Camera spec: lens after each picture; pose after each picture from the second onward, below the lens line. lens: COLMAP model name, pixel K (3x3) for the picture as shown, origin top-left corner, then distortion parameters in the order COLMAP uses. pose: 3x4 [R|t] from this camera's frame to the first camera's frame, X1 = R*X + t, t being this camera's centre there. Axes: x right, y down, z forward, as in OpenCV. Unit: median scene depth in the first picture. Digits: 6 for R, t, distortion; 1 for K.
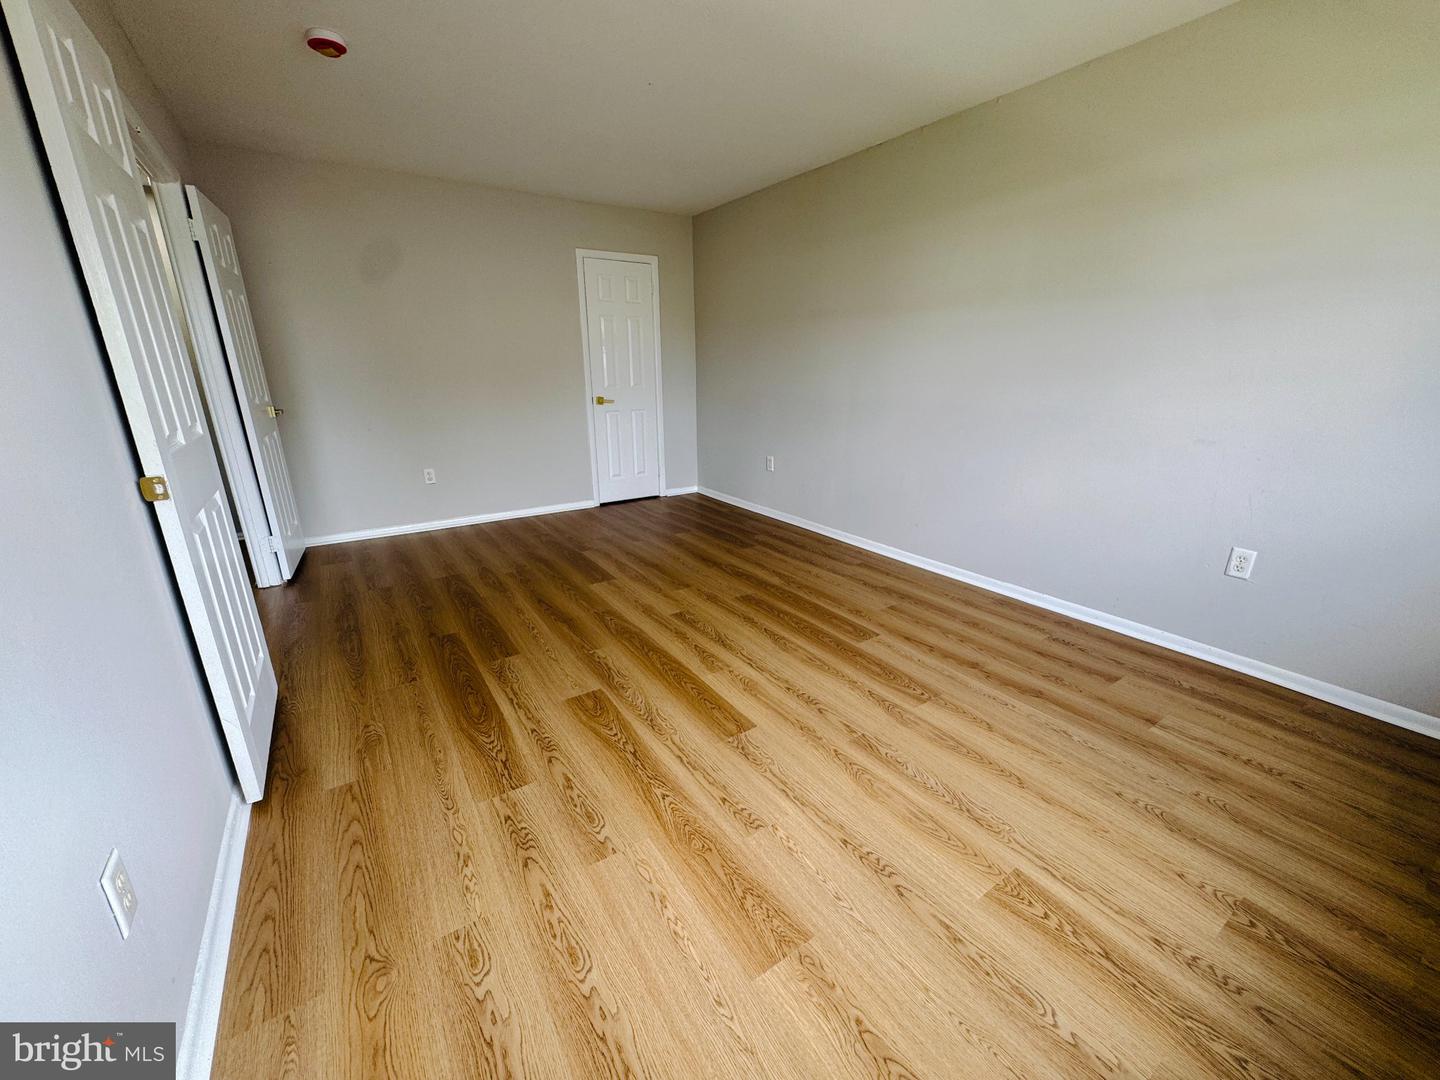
lens RADIAL K [[574.5, 0, 720.0], [0, 574.5, 540.0], [0, 0, 1]] dist [-0.004871, 0.000635]
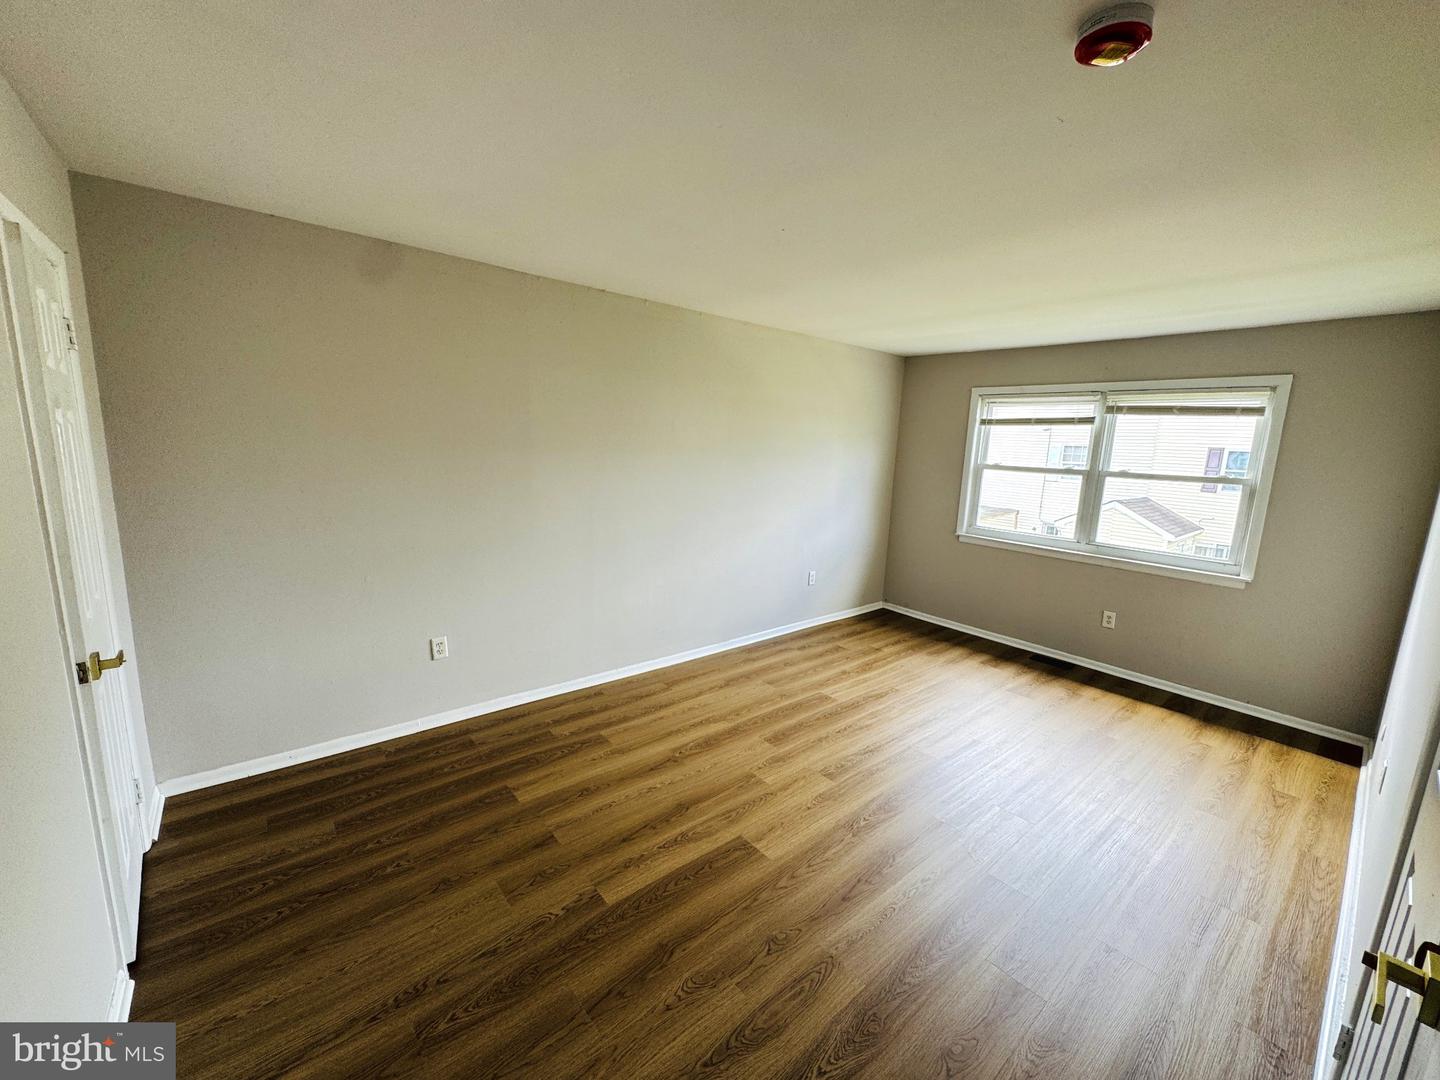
lens RADIAL K [[574.5, 0, 720.0], [0, 574.5, 540.0], [0, 0, 1]] dist [-0.004871, 0.000635]
pose [[-0.108675, -0.168527, 0.979688, -1.037990], [0.253087, 0.948359, 0.191212, -0.534263], [-0.961320, 0.268726, -0.060411, 1.264257]]
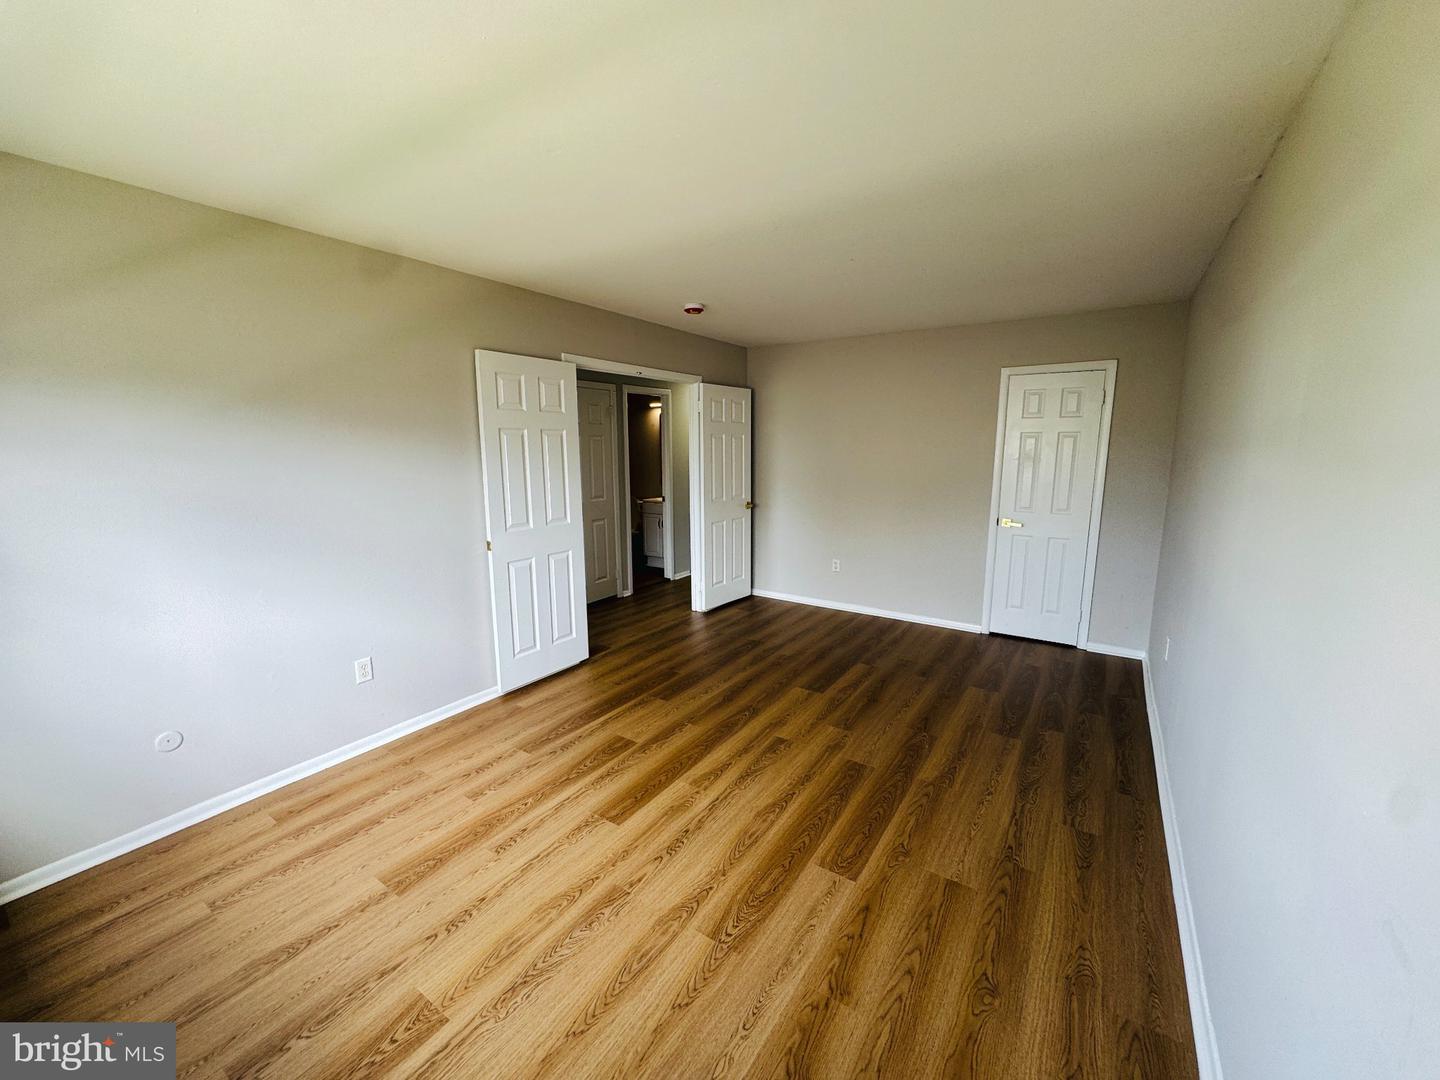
lens RADIAL K [[574.5, 0, 720.0], [0, 574.5, 540.0], [0, 0, 1]] dist [-0.004871, 0.000635]
pose [[0.381768, 0.155324, -0.911114, 0.856785], [-0.272515, 0.960871, 0.049619, -0.263568], [0.883170, 0.229349, 0.409158, 0.448618]]
